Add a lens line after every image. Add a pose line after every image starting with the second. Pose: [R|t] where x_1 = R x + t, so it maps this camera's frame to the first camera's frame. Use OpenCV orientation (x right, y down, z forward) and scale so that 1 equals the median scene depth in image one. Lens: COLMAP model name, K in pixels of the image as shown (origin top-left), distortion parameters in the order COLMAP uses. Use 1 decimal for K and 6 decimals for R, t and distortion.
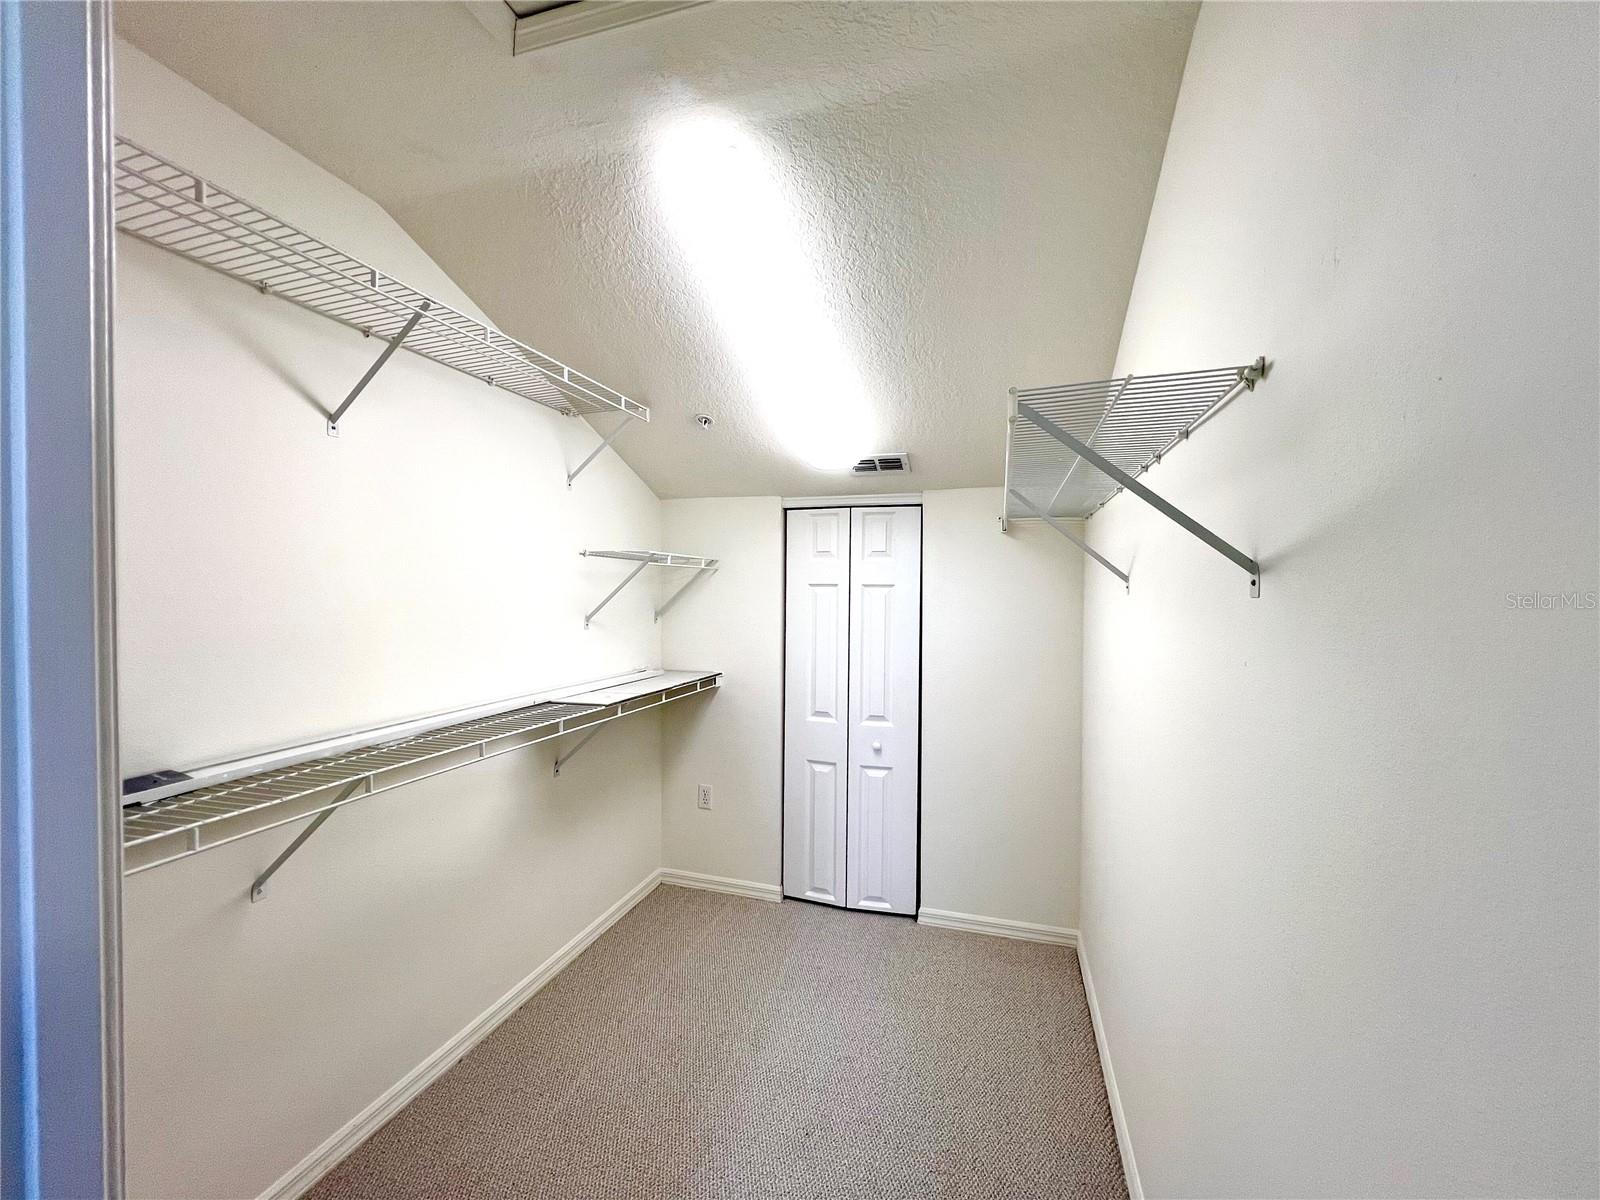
lens RADIAL K [[638.3, 0, 795.8], [0, 638.3, 603.6], [0, 0, 1]] dist [-0.001587, 0.001041]
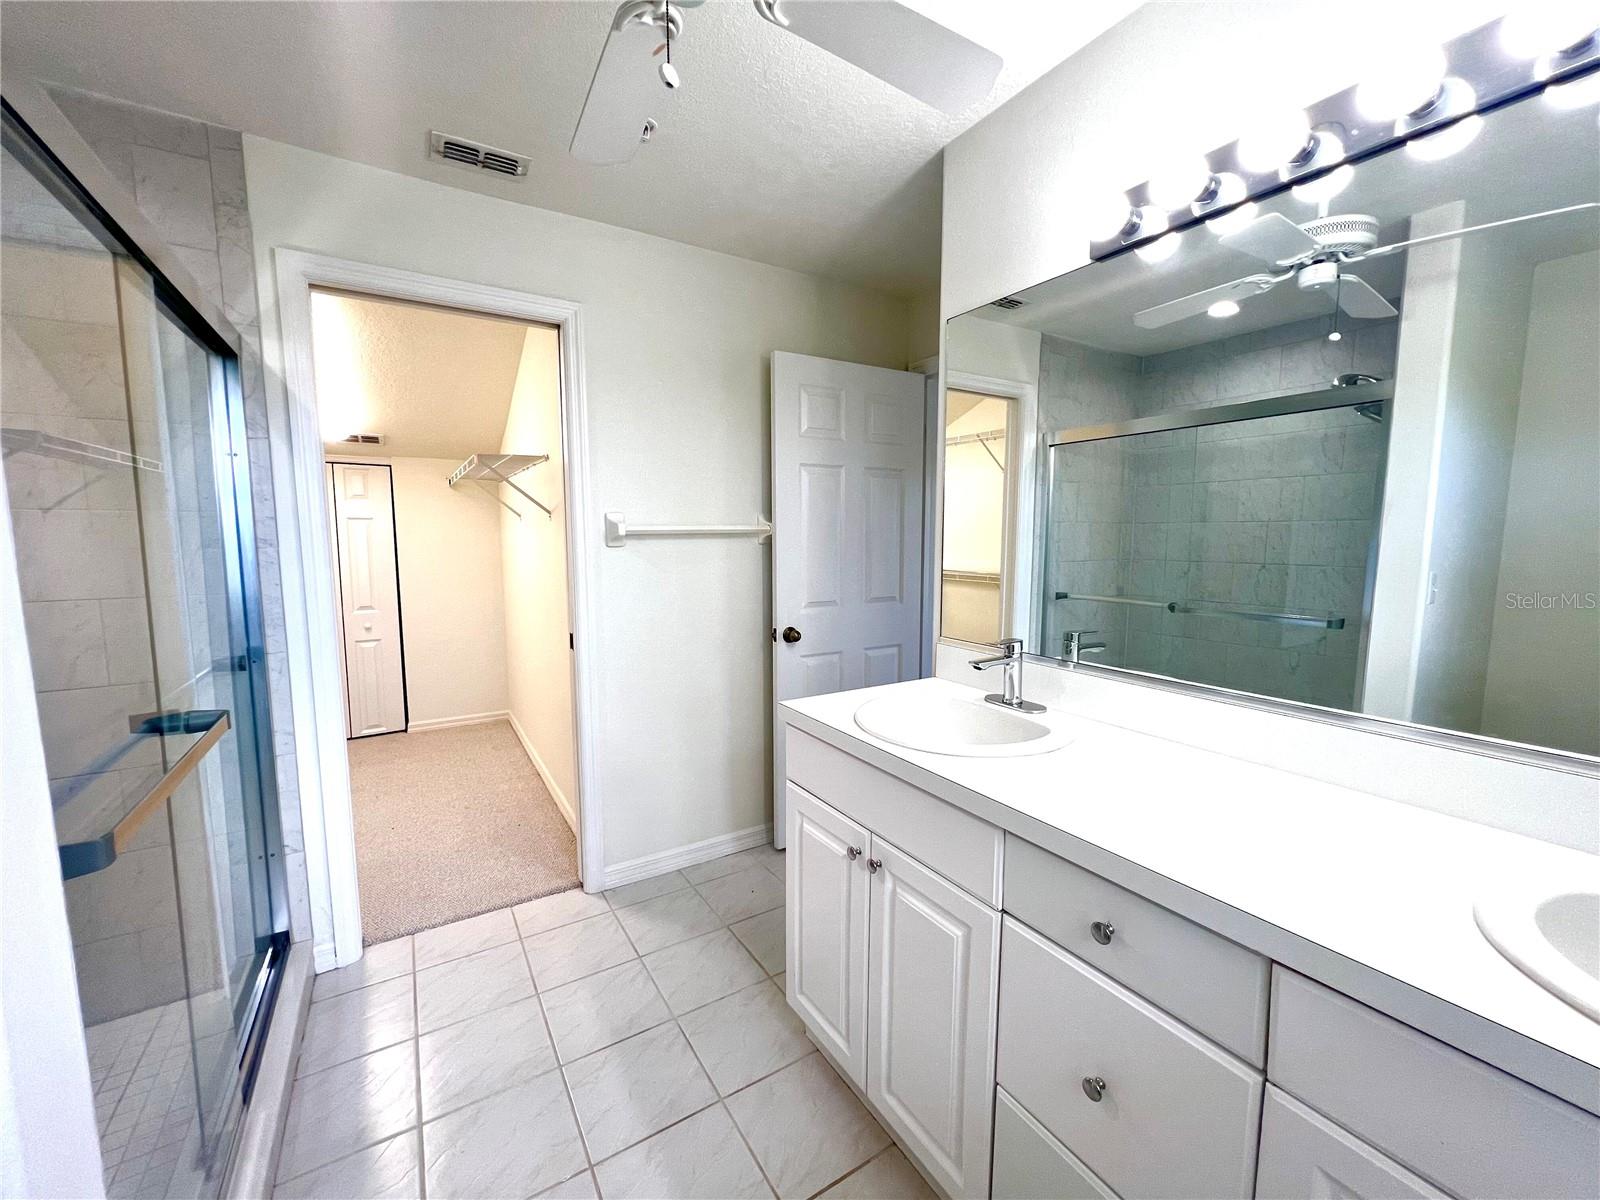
lens RADIAL K [[638.3, 0, 801.3], [0, 638.3, 607.3], [0, 0, 1]] dist [-0.001587, 0.001041]
pose [[0.663860, -0.085673, 0.742933, -0.307715], [0.011340, 0.994456, 0.104545, 0.034701], [-0.747771, -0.060978, 0.661151, -0.753556]]
